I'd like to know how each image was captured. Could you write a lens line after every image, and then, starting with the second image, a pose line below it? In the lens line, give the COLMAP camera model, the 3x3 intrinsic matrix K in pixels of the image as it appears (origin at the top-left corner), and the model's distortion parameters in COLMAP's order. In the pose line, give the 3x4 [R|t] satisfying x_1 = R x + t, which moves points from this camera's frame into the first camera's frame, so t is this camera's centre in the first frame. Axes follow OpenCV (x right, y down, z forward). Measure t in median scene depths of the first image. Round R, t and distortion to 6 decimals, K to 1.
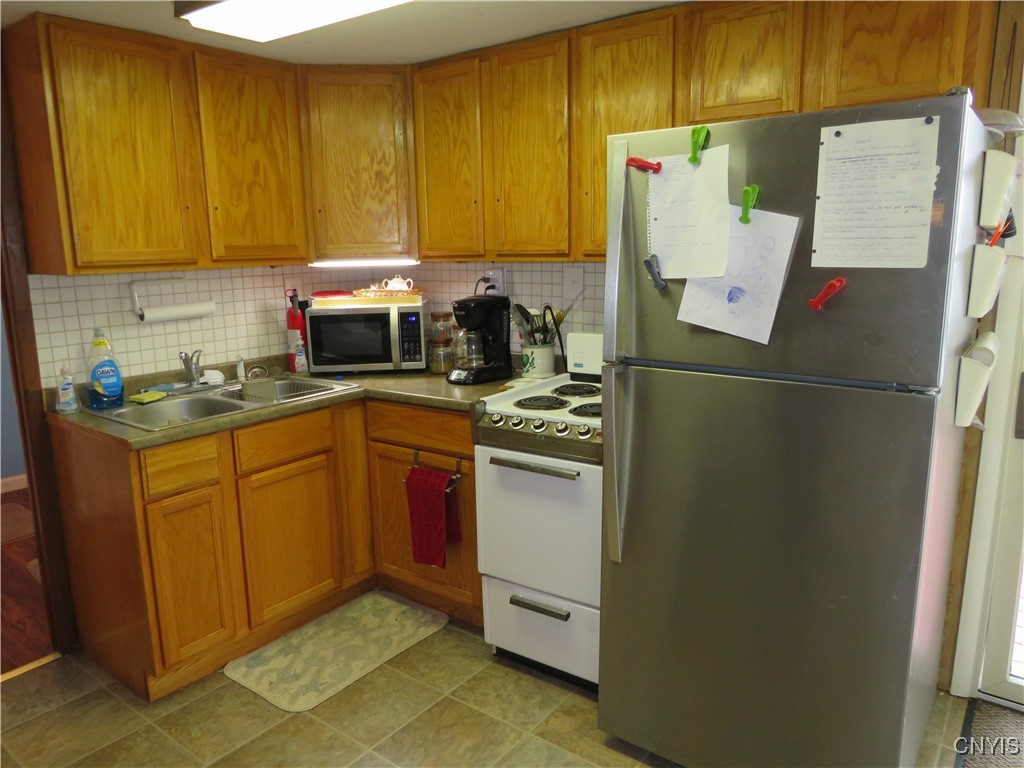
lens RADIAL K [[726.6, 0, 512.0], [0, 726.6, 384.0], [0, 0, 1]] dist [-0.034283, 0.000098]
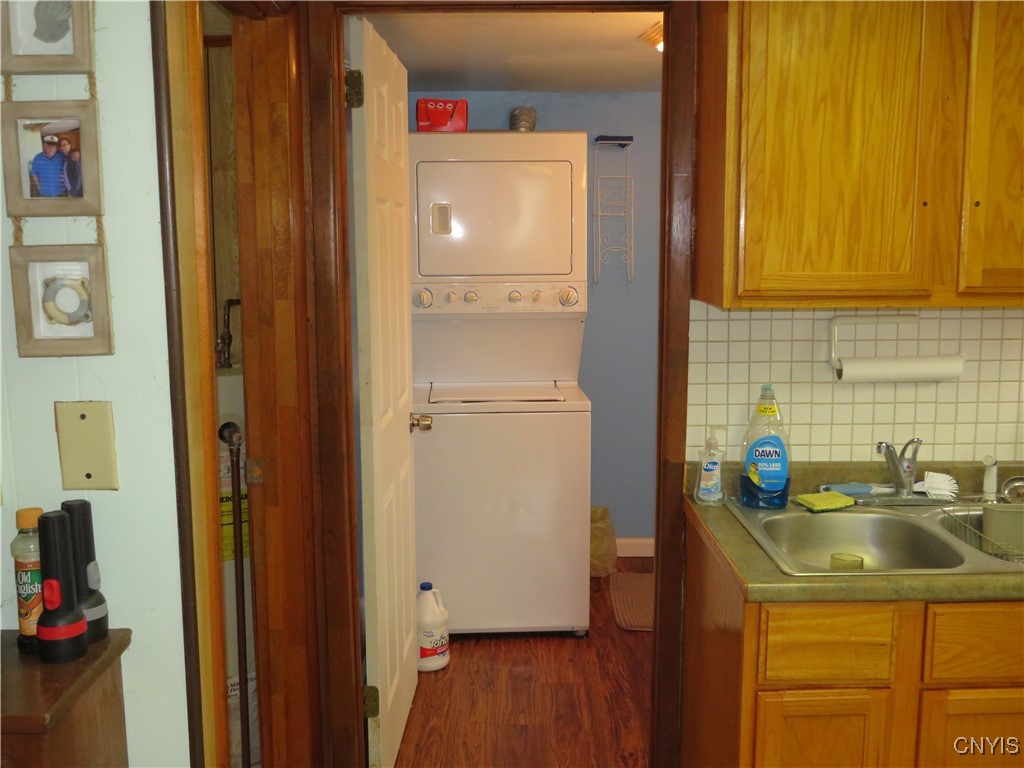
lens RADIAL K [[1013.5, 0, 512.0], [0, 1013.5, 384.0], [0, 0, 1]] dist [-0.025639, 0.011486]
pose [[0.629396, 0.122607, -0.767352, -0.012412], [-0.154688, 0.987480, 0.030901, -0.073132], [0.761533, 0.099252, 0.640482, 0.231168]]
